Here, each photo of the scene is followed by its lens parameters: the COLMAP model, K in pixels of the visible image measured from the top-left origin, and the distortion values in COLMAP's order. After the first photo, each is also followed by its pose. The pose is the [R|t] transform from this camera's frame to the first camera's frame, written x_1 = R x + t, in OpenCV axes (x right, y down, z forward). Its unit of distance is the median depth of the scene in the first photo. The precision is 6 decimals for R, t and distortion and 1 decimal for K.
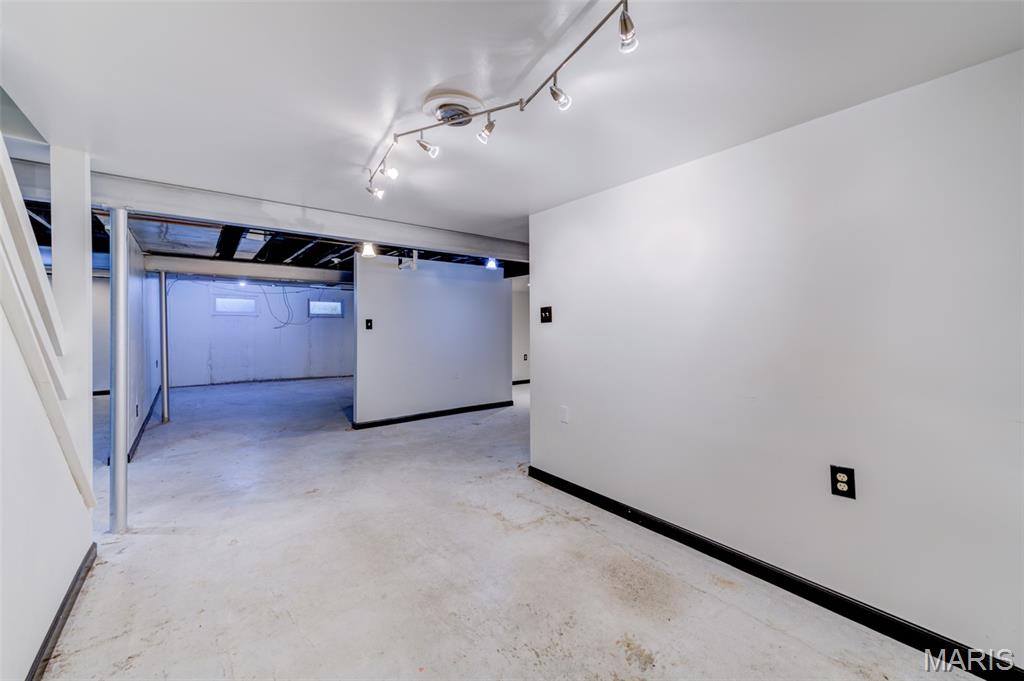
lens RADIAL K [[401.3, 0, 506.7], [0, 401.3, 329.7], [0, 0, 1]] dist [0.007480, -0.002734]
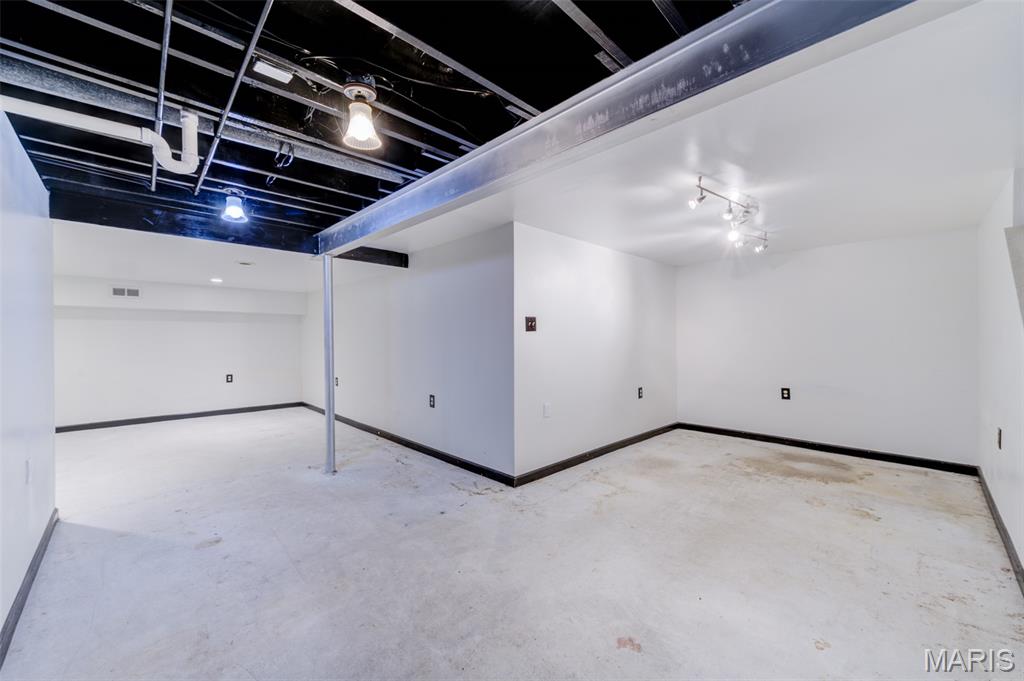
lens RADIAL K [[401.3, 0, 506.7], [0, 401.3, 329.7], [0, 0, 1]] dist [0.007480, -0.002734]
pose [[-0.105794, 0.024438, 0.994088, -1.136690], [0.009700, 0.999676, -0.023543, 0.003680], [-0.994341, 0.007152, -0.105997, 1.383277]]
